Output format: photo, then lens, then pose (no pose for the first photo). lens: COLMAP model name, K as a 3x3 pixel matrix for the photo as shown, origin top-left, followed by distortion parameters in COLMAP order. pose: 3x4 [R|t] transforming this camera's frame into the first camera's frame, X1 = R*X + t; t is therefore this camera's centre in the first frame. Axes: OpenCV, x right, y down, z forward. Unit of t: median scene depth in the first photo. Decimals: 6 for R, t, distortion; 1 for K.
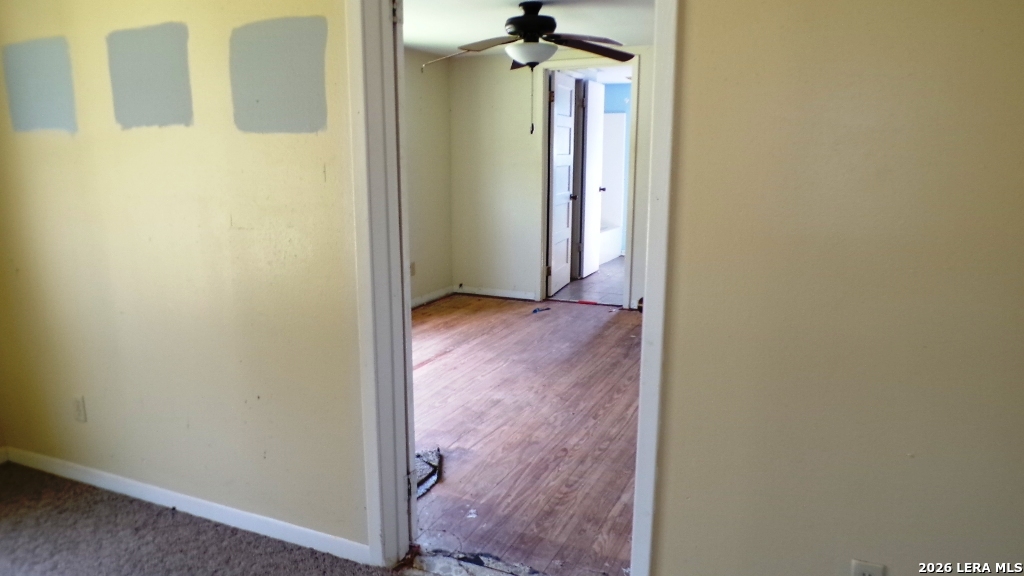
lens RADIAL K [[705.3, 0, 510.8], [0, 705.3, 299.8], [0, 0, 1]] dist [-0.034964, 0.000438]
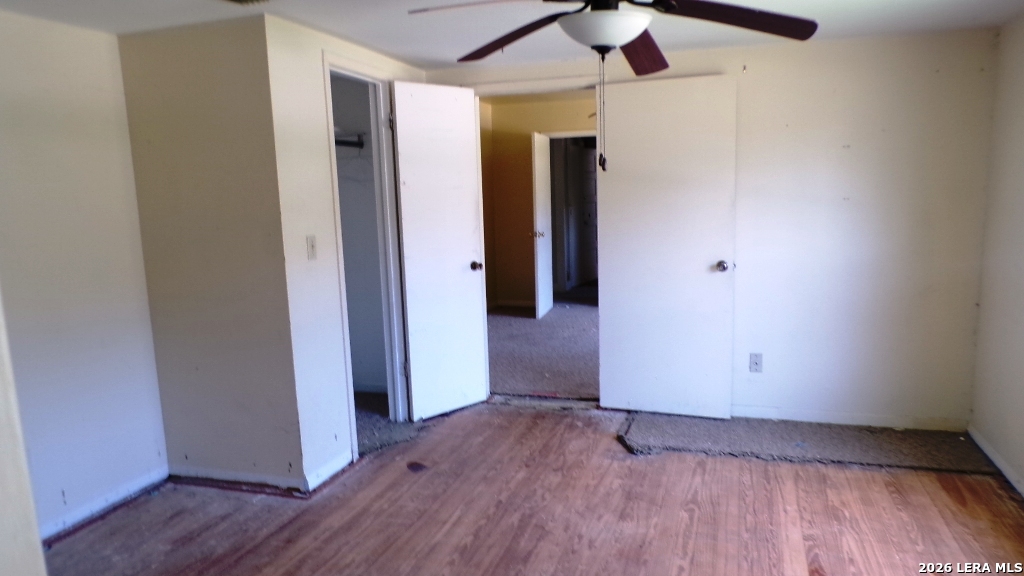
lens RADIAL K [[705.3, 0, 510.8], [0, 705.3, 299.8], [0, 0, 1]] dist [-0.034964, 0.000438]
pose [[-0.992498, 0.047048, -0.112842, 0.128524], [0.003203, 0.932677, 0.360698, -0.256514], [0.122216, 0.357631, -0.925831, 1.150722]]
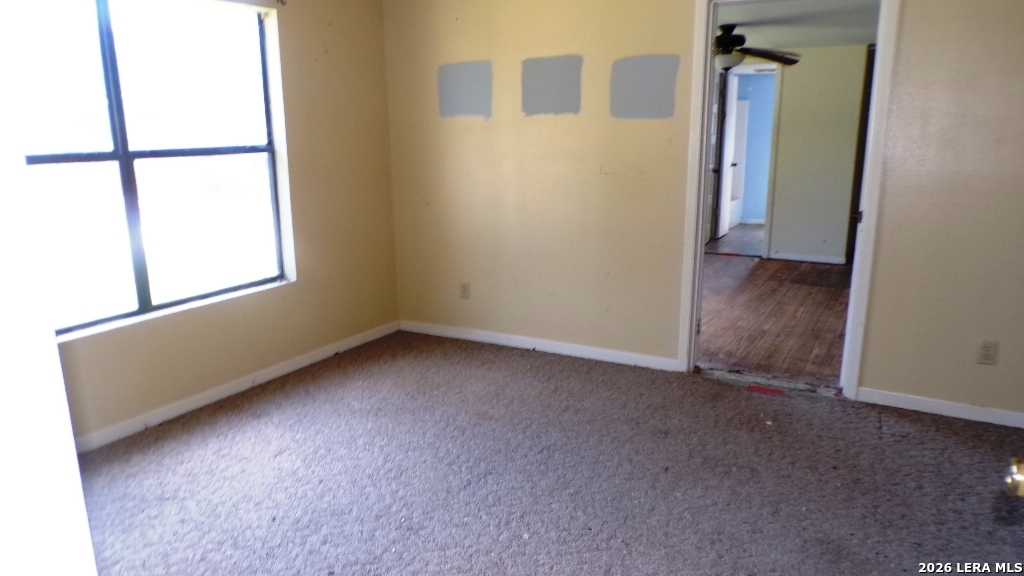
lens RADIAL K [[705.3, 0, 510.8], [0, 705.3, 299.8], [0, 0, 1]] dist [-0.034964, 0.000438]
pose [[0.995885, 0.018133, -0.088789, -0.194931], [-0.016240, 0.999626, 0.022007, 0.073374], [0.089155, -0.020474, 0.995807, -0.318850]]
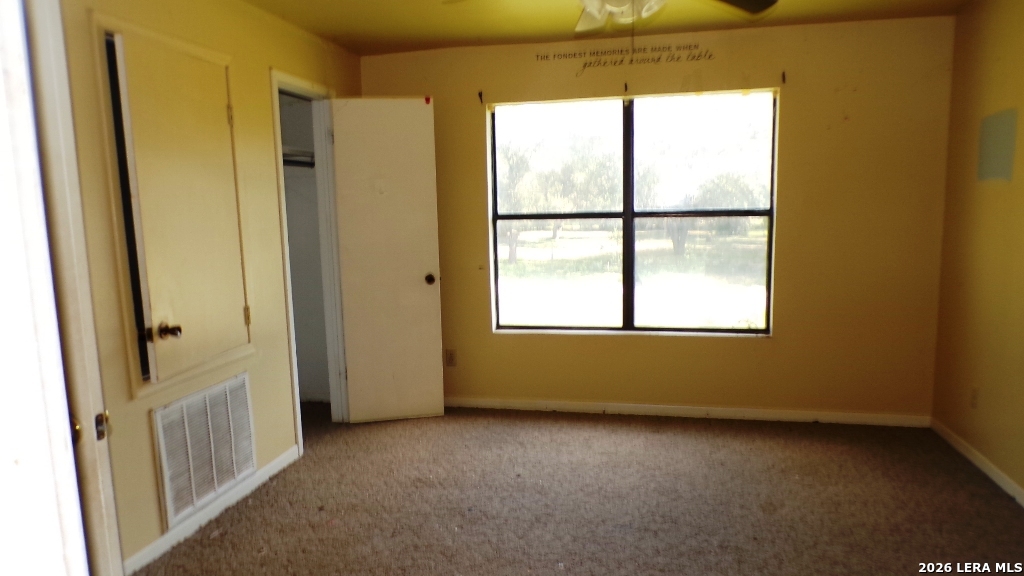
lens RADIAL K [[723.6, 0, 512.0], [0, 723.6, 288.0], [0, 0, 1]] dist [-0.008224, -0.002855]
pose [[0.219254, 0.131484, -0.966768, 0.223038], [-0.194458, 0.976887, 0.088759, 0.004727], [0.956093, 0.168535, 0.239754, -0.077121]]
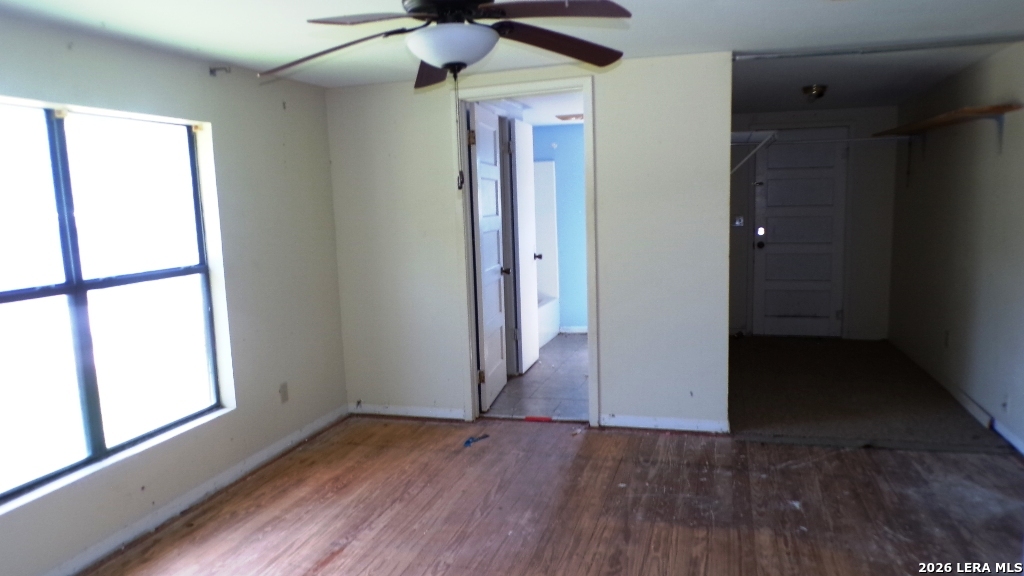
lens RADIAL K [[705.3, 0, 510.8], [0, 705.3, 299.8], [0, 0, 1]] dist [-0.034964, 0.000438]
pose [[0.989794, -0.058743, 0.129836, -0.006001], [0.068276, 0.995192, -0.070227, -0.079068], [-0.125086, 0.078375, 0.989045, 0.328864]]
